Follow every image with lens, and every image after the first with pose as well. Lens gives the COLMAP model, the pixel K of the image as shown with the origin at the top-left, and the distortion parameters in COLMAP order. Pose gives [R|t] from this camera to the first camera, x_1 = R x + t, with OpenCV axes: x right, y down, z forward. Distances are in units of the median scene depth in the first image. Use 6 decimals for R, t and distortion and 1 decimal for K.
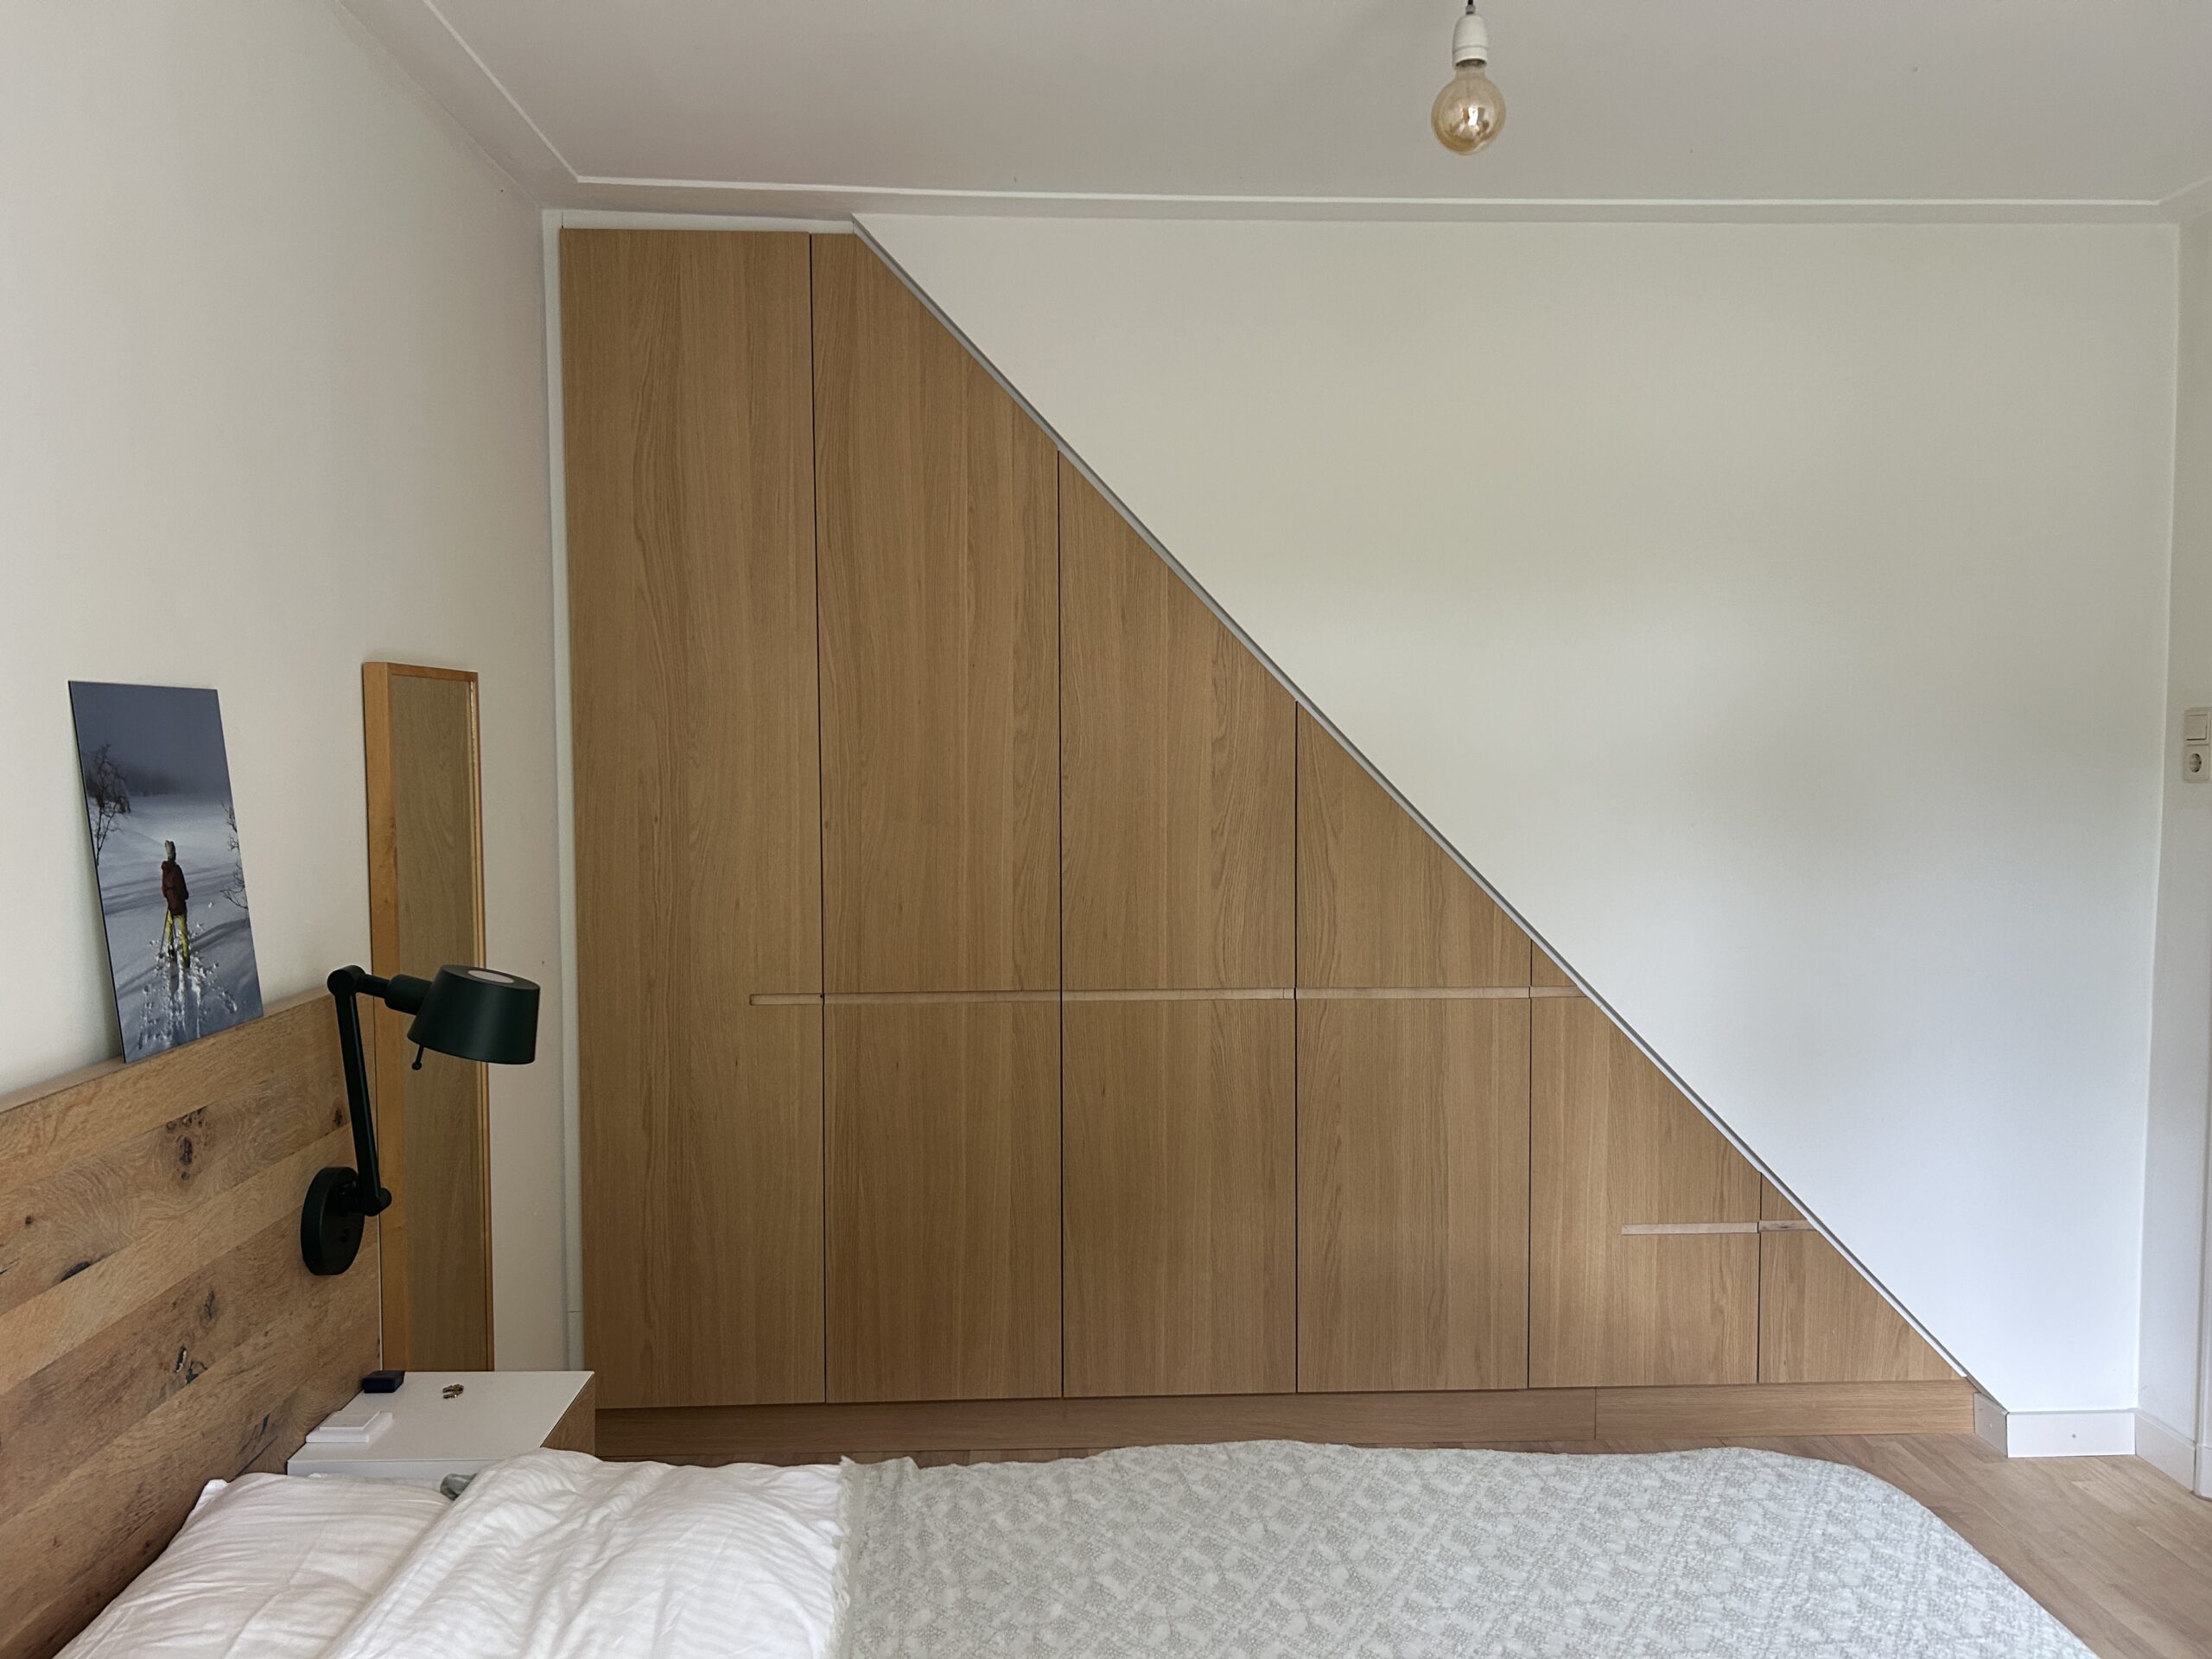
lens RADIAL K [[1664.7, 0, 1115.7], [0, 1664.7, 828.6], [0, 0, 1]] dist [0.054585, -0.060669]
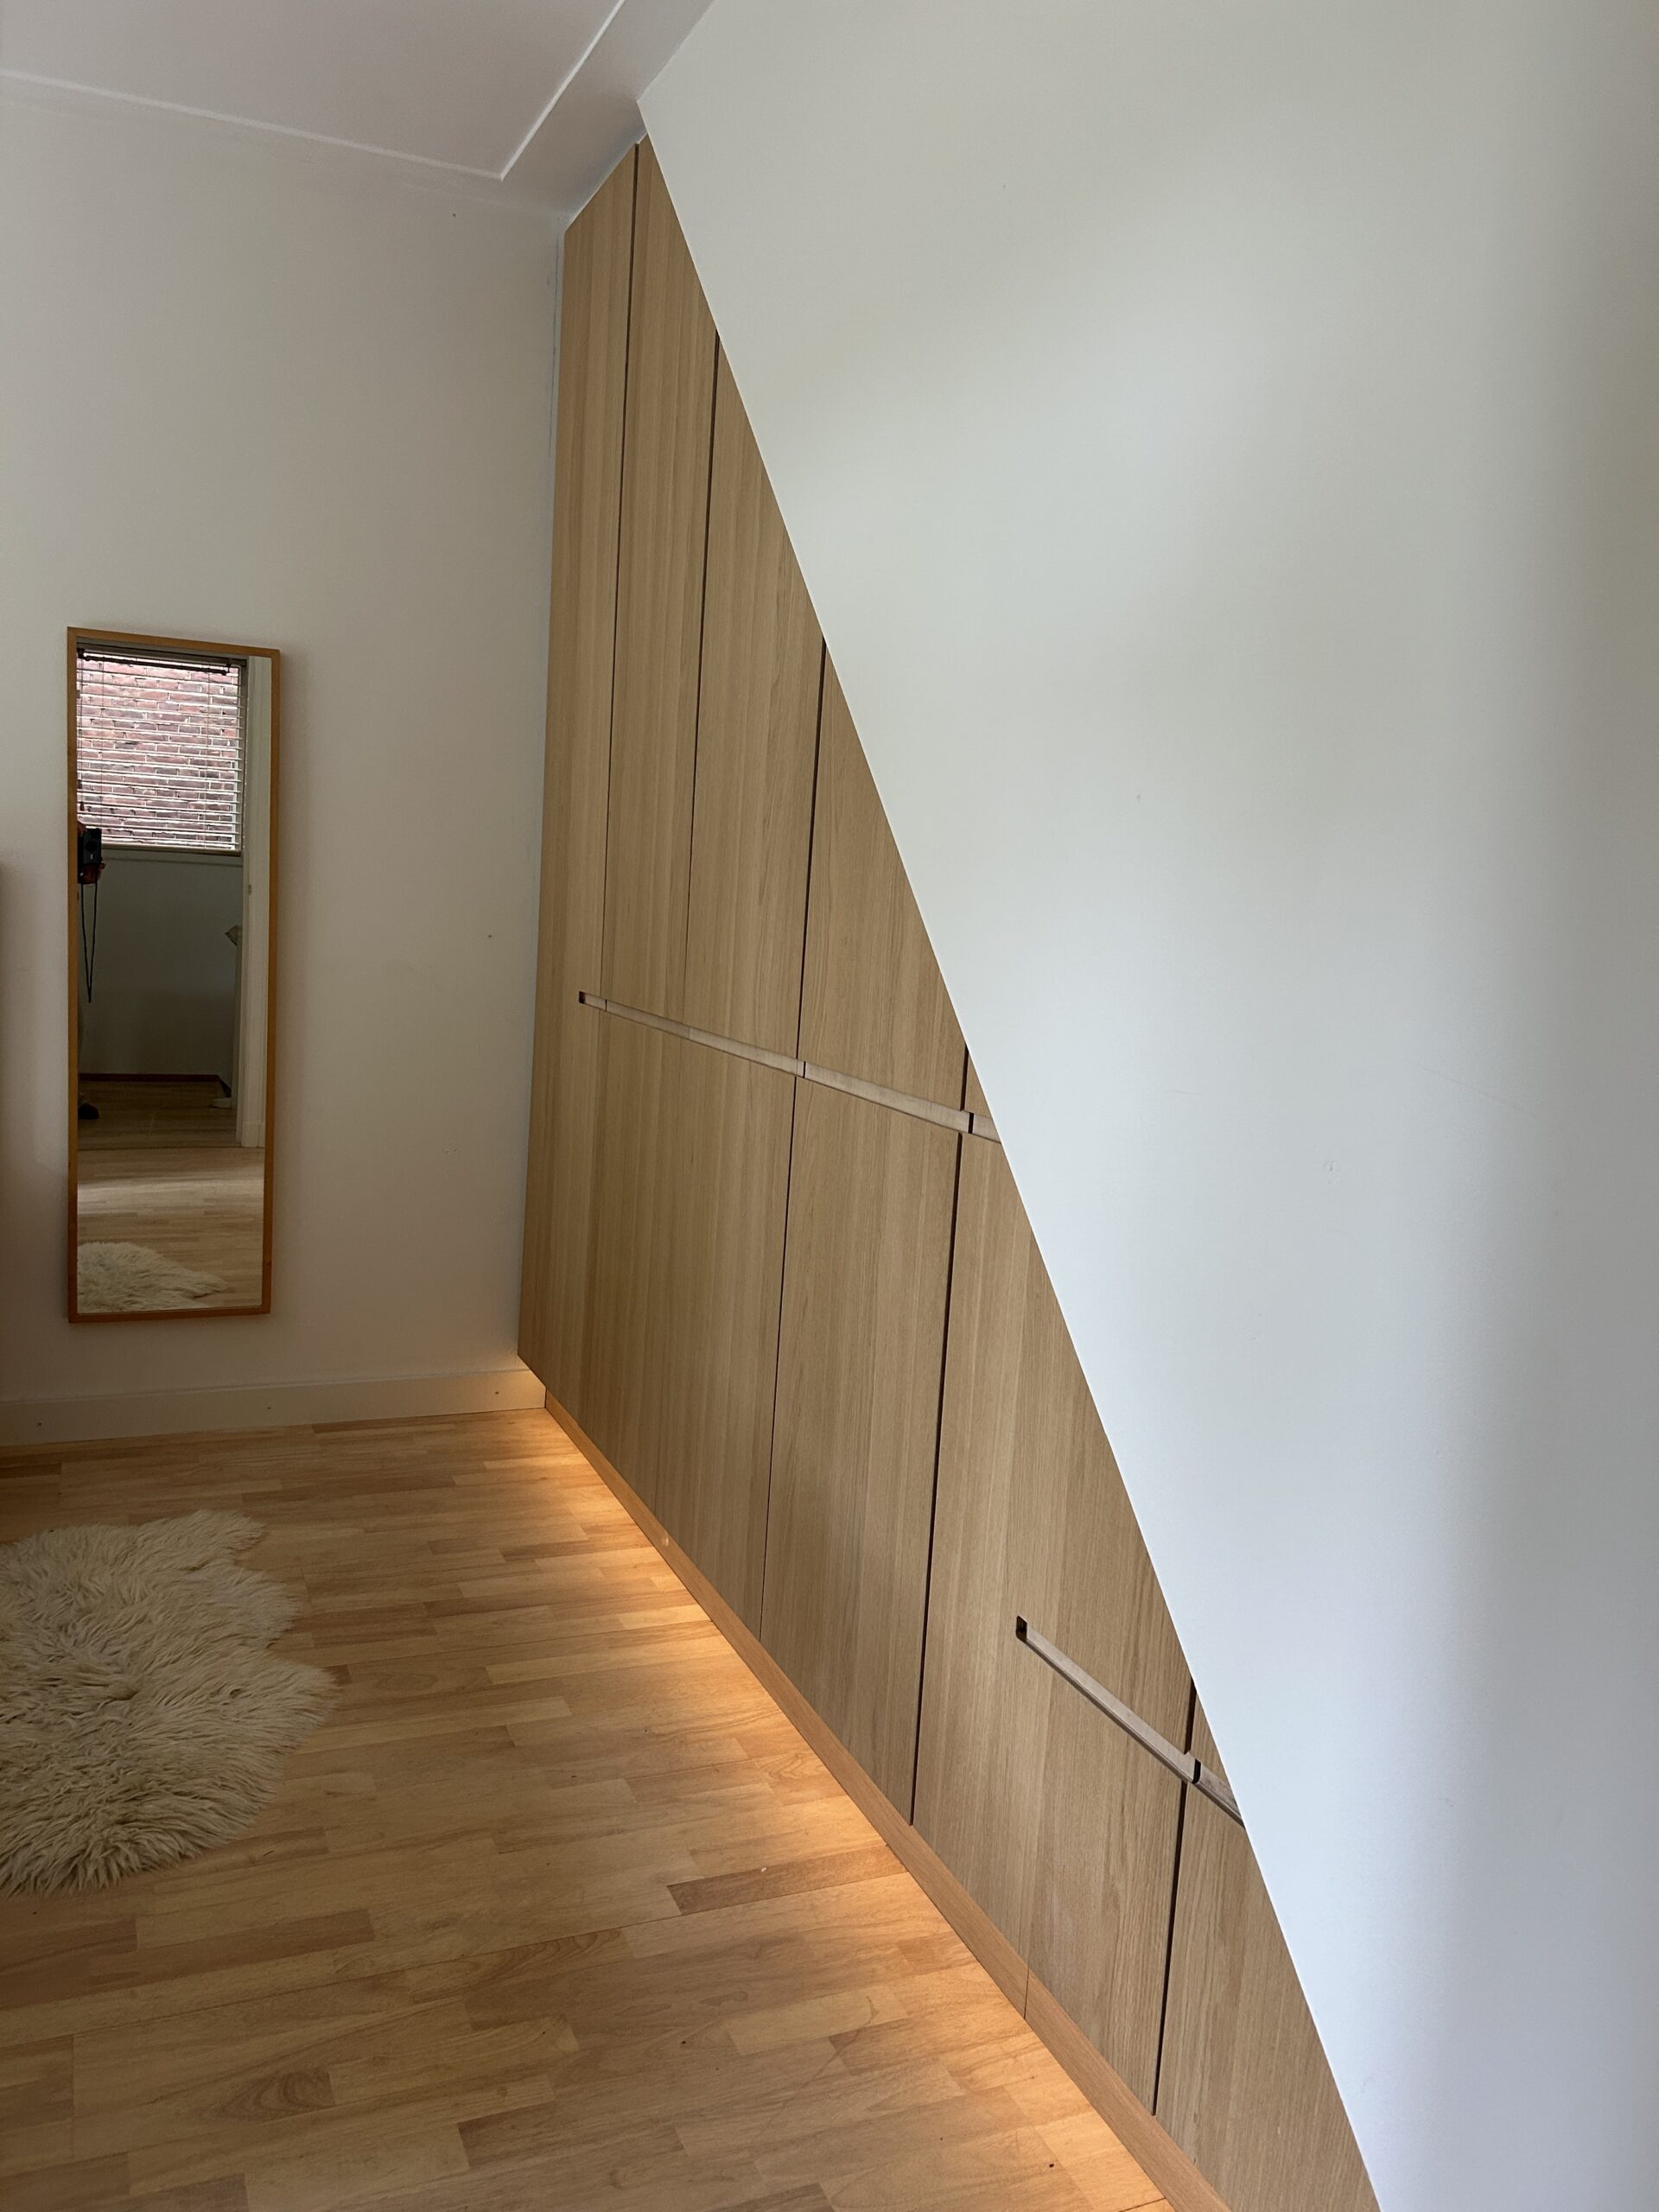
lens RADIAL K [[1664.7, 0, 810.8], [0, 1664.7, 1097.8], [0, 0, 1]] dist [0.054585, -0.060669]
pose [[0.350719, 0.143954, -0.925351, 0.732794], [-0.113131, 0.987391, 0.110728, 0.037476], [0.929622, 0.065852, 0.362582, 0.769130]]
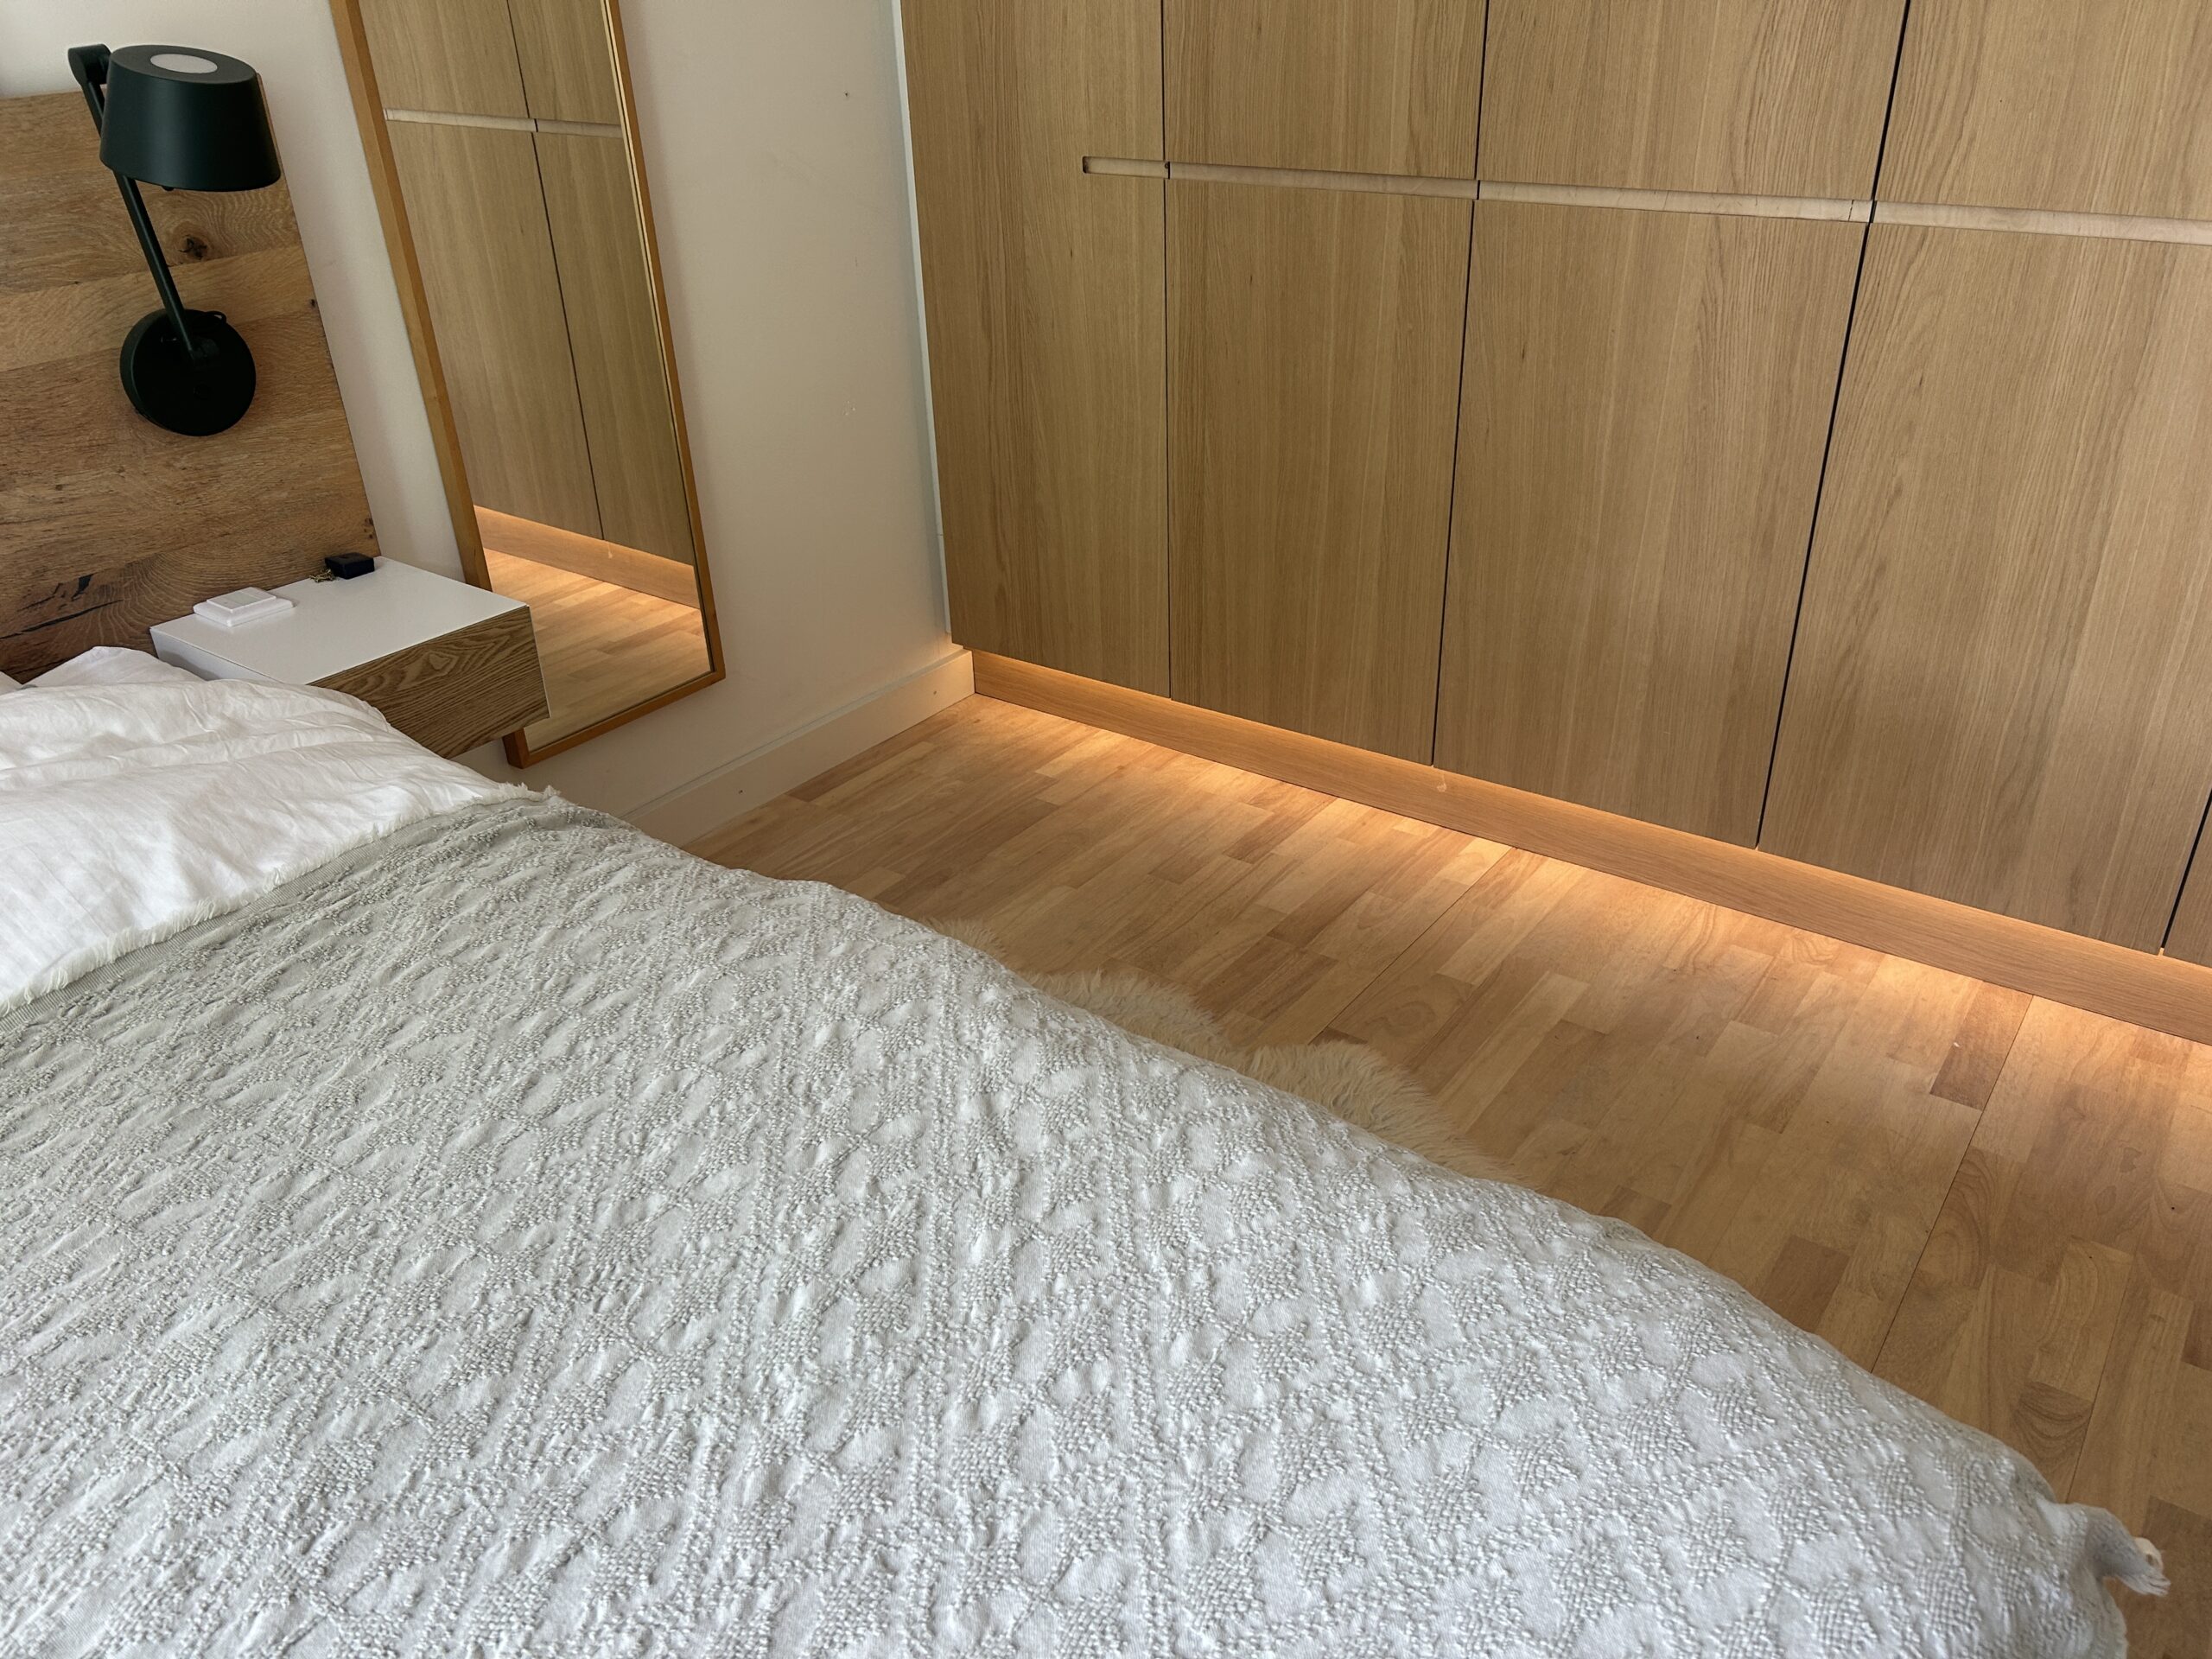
lens RADIAL K [[1664.7, 0, 1114.7], [0, 1664.7, 834.3], [0, 0, 1]] dist [0.054585, -0.060669]
pose [[0.781827, 0.281152, -0.556507, 0.282537], [-0.005161, 0.895447, 0.445138, 0.037286], [0.623475, -0.345149, 0.701535, 0.385108]]
